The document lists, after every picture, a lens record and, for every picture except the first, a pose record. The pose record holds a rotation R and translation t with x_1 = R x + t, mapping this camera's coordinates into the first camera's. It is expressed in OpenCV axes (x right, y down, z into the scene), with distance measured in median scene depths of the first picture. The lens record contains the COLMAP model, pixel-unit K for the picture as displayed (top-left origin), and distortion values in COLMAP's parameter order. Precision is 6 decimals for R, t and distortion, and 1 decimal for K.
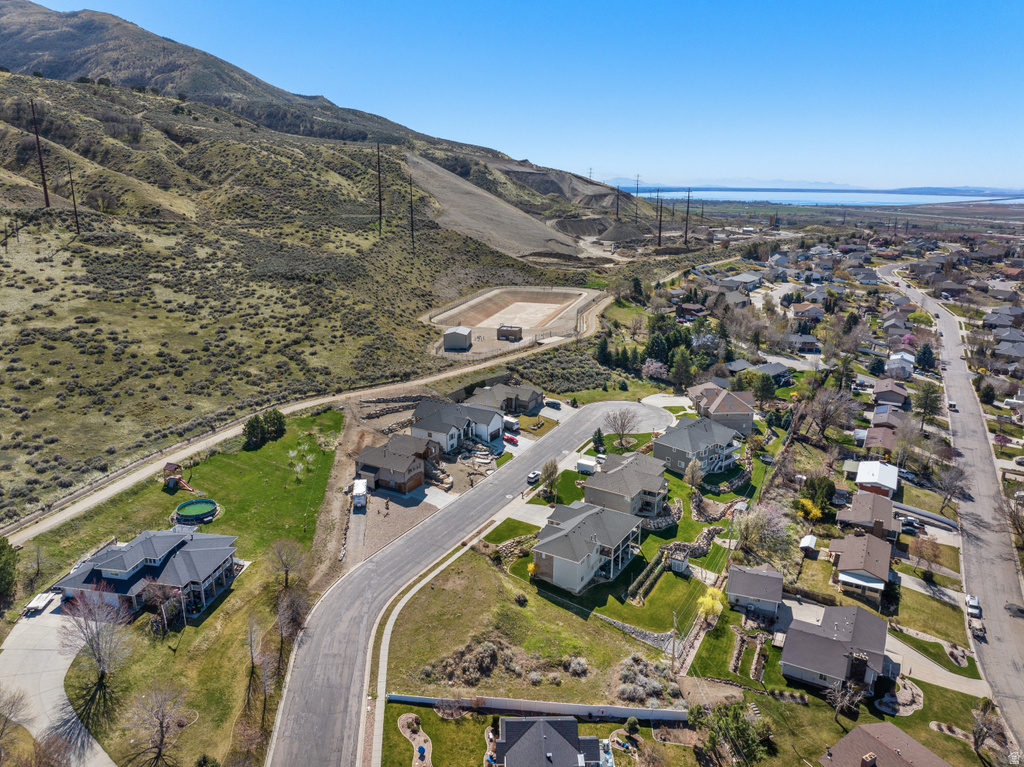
lens RADIAL K [[719.8, 0, 516.9], [0, 719.8, 386.2], [0, 0, 1]] dist [-0.043942, 0.015589]
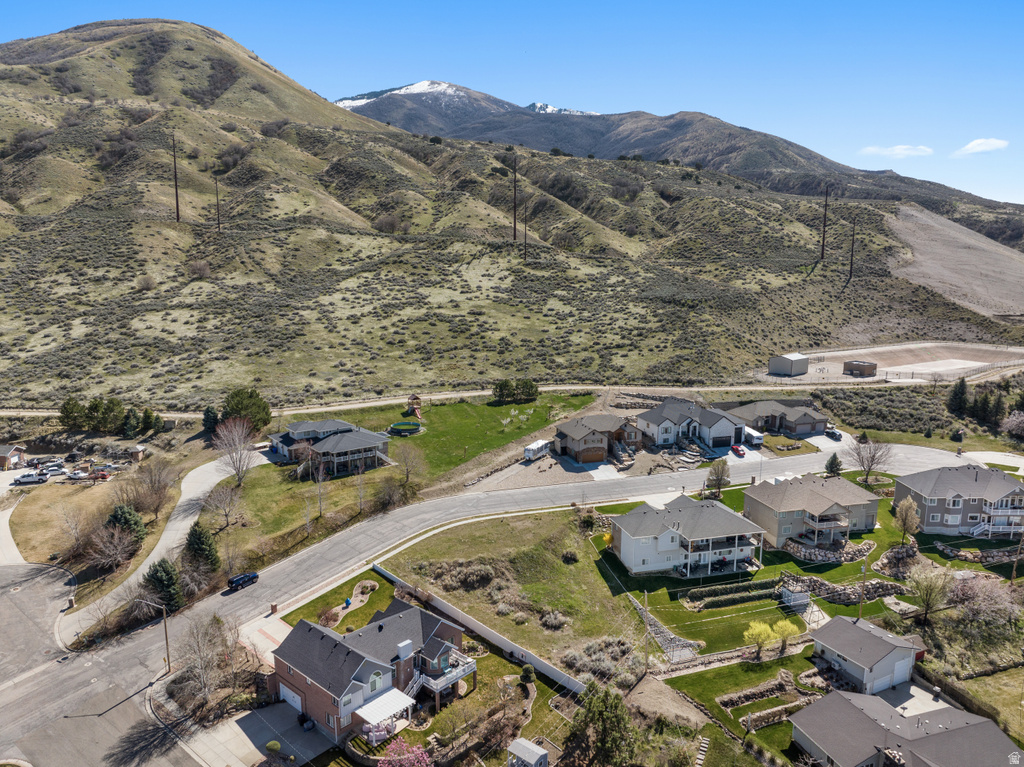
lens RADIAL K [[719.8, 0, 513.8], [0, 719.8, 382.6], [0, 0, 1]] dist [-0.043942, 0.015589]
pose [[0.728878, 0.113054, -0.675245, 0.365404], [-0.189195, 0.981126, -0.039956, 0.076144], [0.657984, 0.156876, 0.736510, 0.128740]]
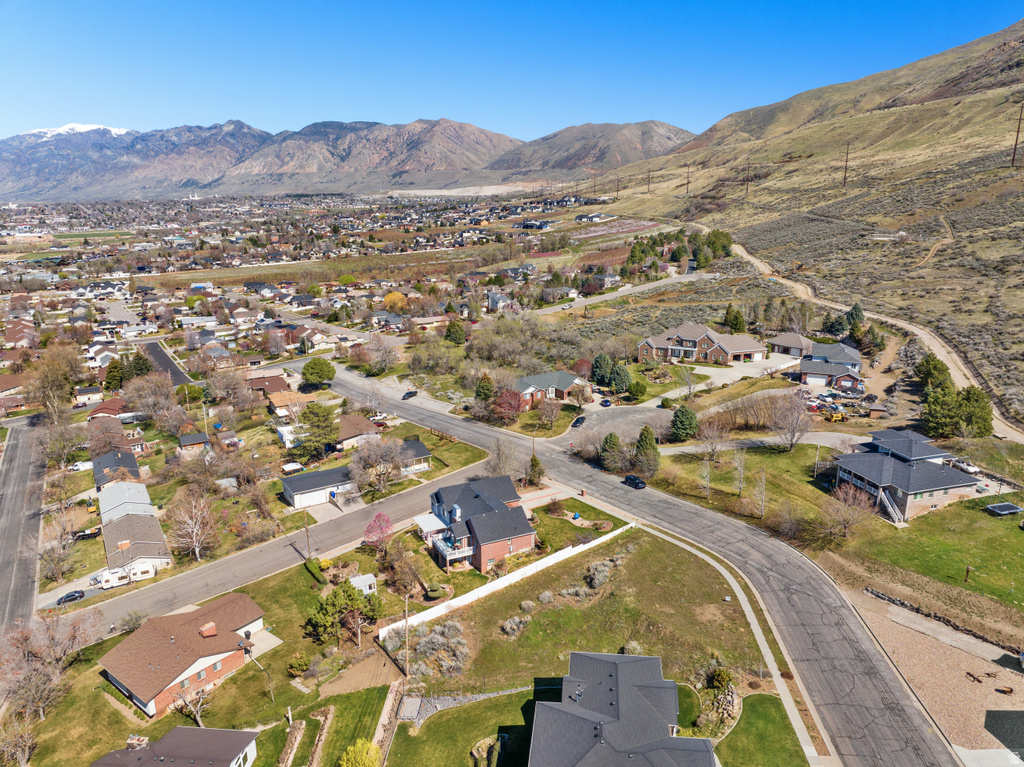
lens RADIAL K [[719.8, 0, 517.3], [0, 719.8, 386.7], [0, 0, 1]] dist [-0.043942, 0.015589]
pose [[-0.903496, 0.106968, -0.415035, 0.231972], [-0.123753, 0.862002, 0.491566, -0.161285], [0.410343, 0.495490, -0.765578, 0.863786]]
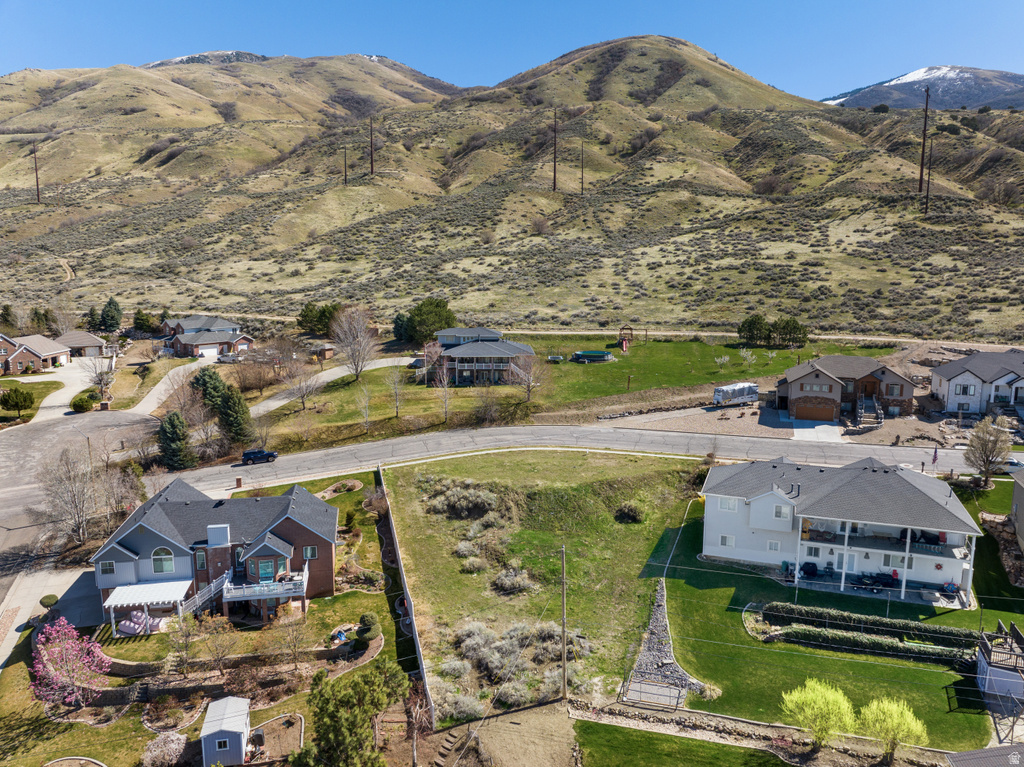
lens RADIAL K [[719.8, 0, 516.1], [0, 719.8, 379.0], [0, 0, 1]] dist [-0.043942, 0.015589]
pose [[0.188258, 0.142186, -0.971773, 0.364423], [-0.273566, 0.957896, 0.087159, 0.100665], [0.943250, 0.249436, 0.219229, 0.471043]]
